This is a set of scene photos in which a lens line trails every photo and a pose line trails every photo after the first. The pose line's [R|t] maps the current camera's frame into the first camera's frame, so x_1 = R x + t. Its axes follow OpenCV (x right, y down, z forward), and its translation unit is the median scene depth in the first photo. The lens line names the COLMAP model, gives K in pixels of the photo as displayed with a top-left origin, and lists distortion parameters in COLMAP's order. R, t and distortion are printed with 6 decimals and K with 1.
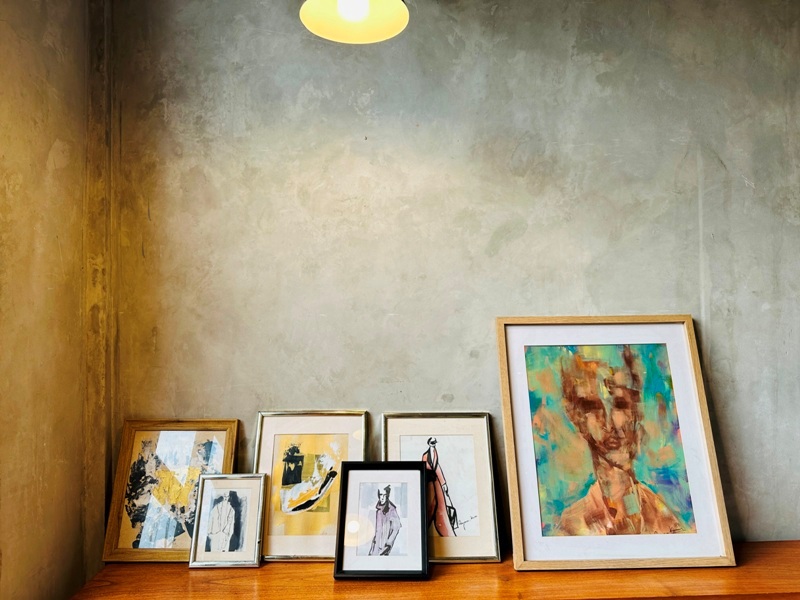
lens RADIAL K [[560.7, 0, 399.8], [0, 560.7, 307.7], [0, 0, 1]] dist [0.032288, -0.018541]
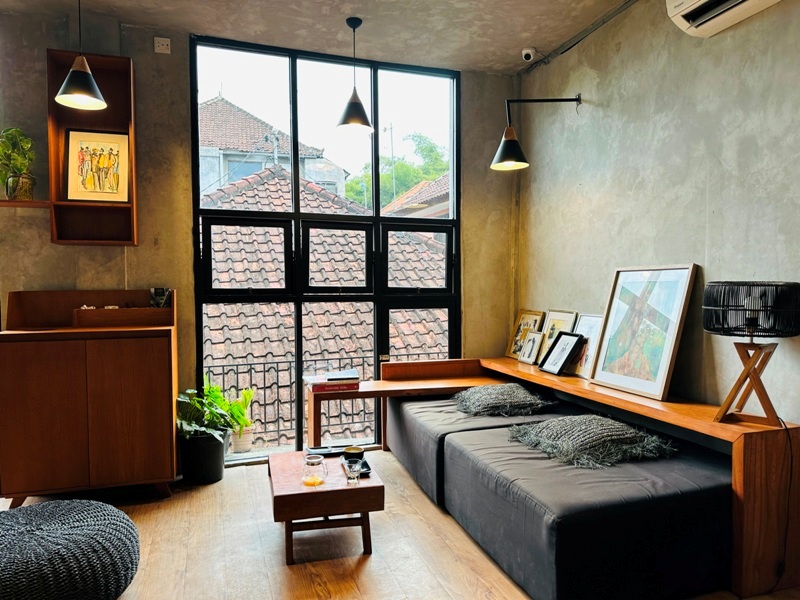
lens RADIAL K [[560.7, 0, 399.5], [0, 560.7, 298.6], [0, 0, 1]] dist [0.032288, -0.018541]
pose [[0.280523, 0.032542, -0.959296, 1.821437], [0.026444, 0.998784, 0.041614, 0.022975], [0.959483, -0.037042, 0.279321, -0.272304]]
